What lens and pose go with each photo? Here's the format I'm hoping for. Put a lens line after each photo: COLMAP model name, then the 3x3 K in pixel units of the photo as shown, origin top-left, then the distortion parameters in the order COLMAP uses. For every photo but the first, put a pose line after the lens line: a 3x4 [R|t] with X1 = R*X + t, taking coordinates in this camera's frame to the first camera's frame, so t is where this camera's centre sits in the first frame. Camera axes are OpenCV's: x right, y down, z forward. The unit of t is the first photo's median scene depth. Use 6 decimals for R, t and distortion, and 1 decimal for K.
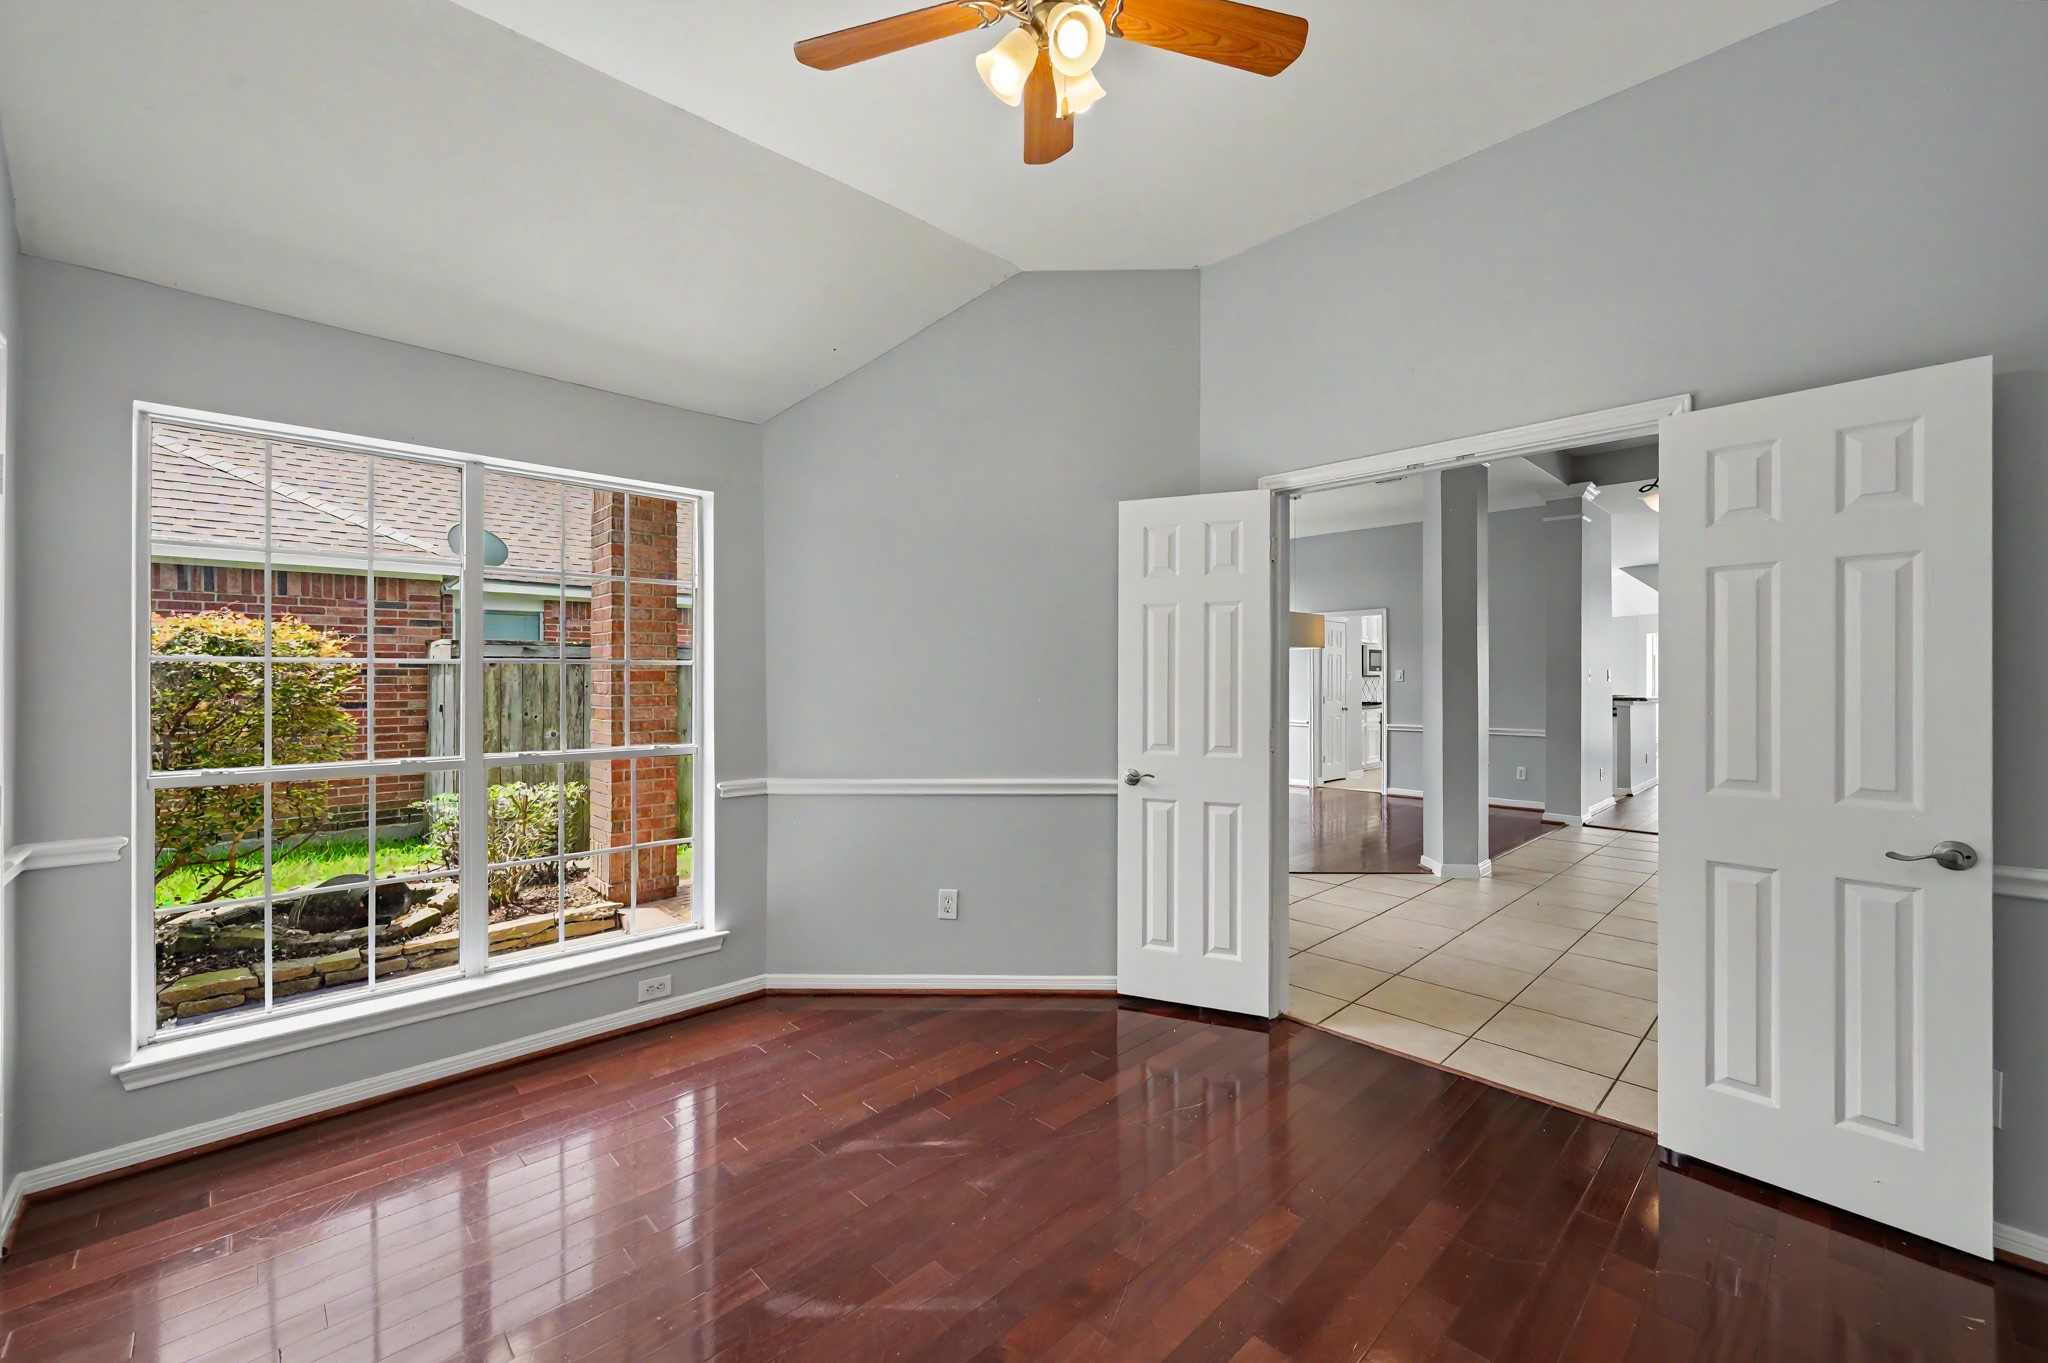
lens RADIAL K [[812.2, 0, 1028.6], [0, 812.2, 672.7], [0, 0, 1]] dist [0.002616, 0.000133]
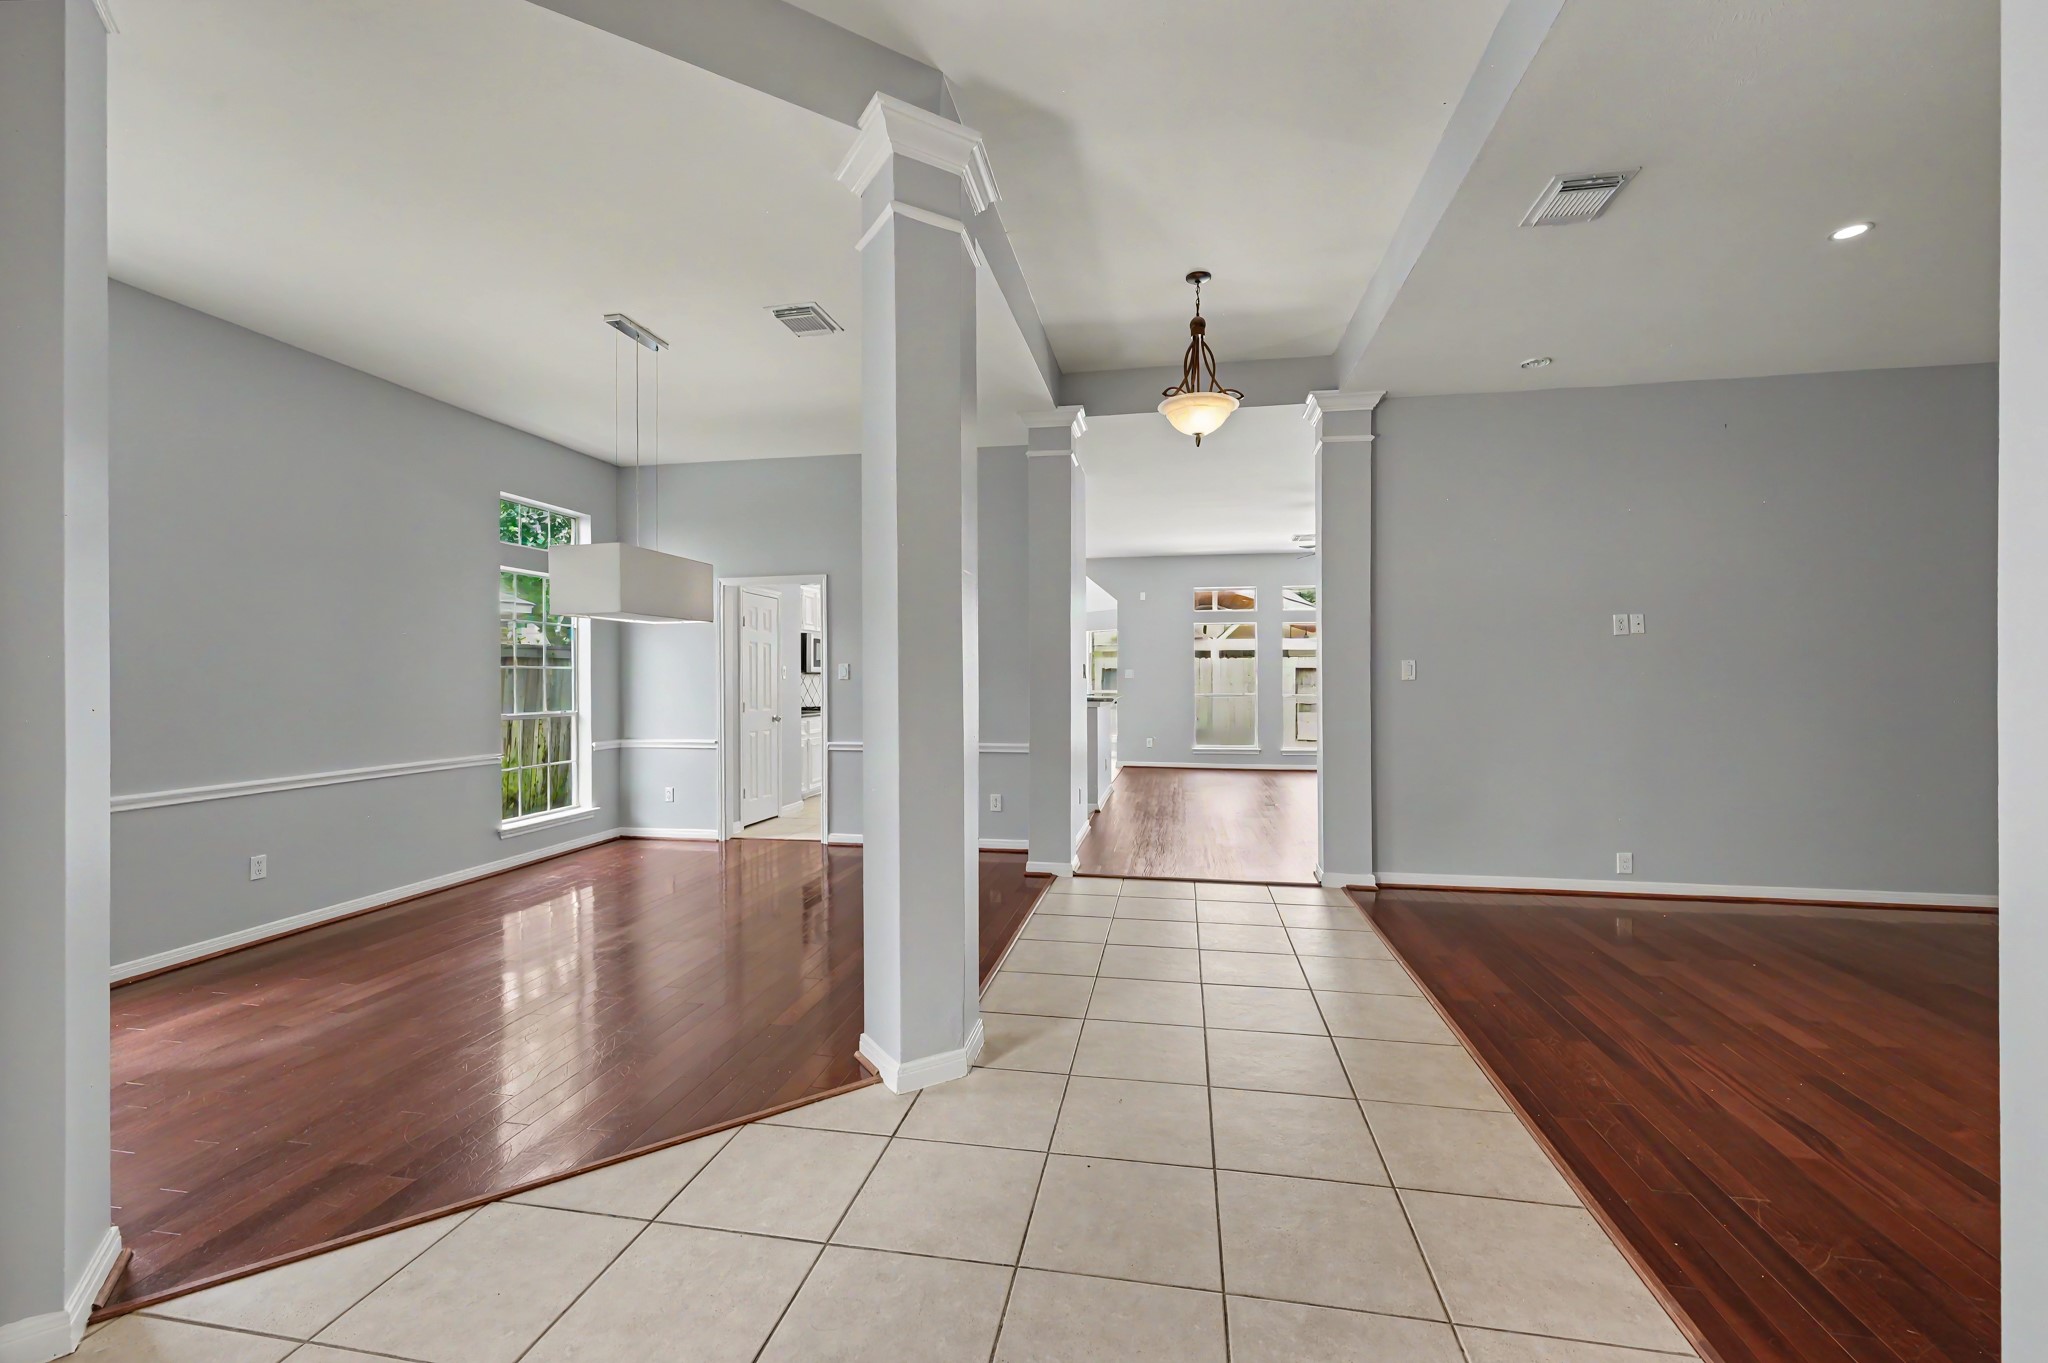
lens RADIAL K [[812.2, 0, 1031.5], [0, 812.2, 676.8], [0, 0, 1]] dist [0.002616, 0.000133]
pose [[0.807138, -0.000537, 0.590363, 0.182925], [-0.002422, 0.999988, 0.004221, 0.006258], [-0.590358, -0.004837, 0.807127, 0.359907]]
